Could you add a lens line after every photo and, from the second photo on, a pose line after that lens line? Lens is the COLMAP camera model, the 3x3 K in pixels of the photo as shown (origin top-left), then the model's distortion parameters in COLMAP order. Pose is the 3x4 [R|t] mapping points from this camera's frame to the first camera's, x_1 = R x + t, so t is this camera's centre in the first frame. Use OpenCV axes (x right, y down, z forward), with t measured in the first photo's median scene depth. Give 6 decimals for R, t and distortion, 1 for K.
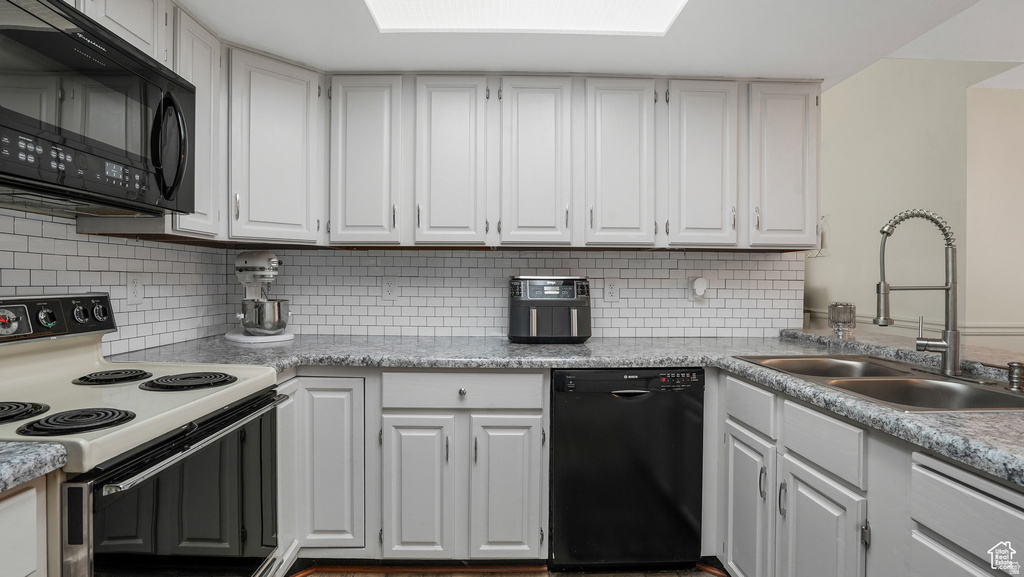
lens RADIAL K [[496.3, 0, 510.2], [0, 496.3, 284.0], [0, 0, 1]] dist [-0.019945, 0.002752]
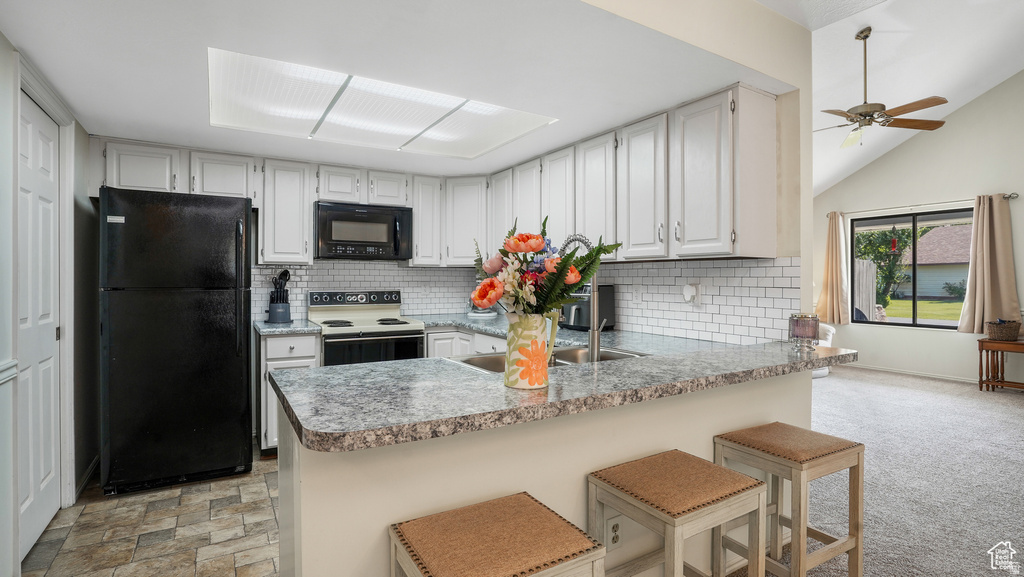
lens RADIAL K [[496.3, 0, 501.1], [0, 496.3, 281.9], [0, 0, 1]] dist [-0.019945, 0.002752]
pose [[0.491687, 0.000457, -0.870772, 1.198751], [-0.006794, 0.999971, -0.003311, -0.012977], [0.870746, 0.007544, 0.491676, 0.102914]]
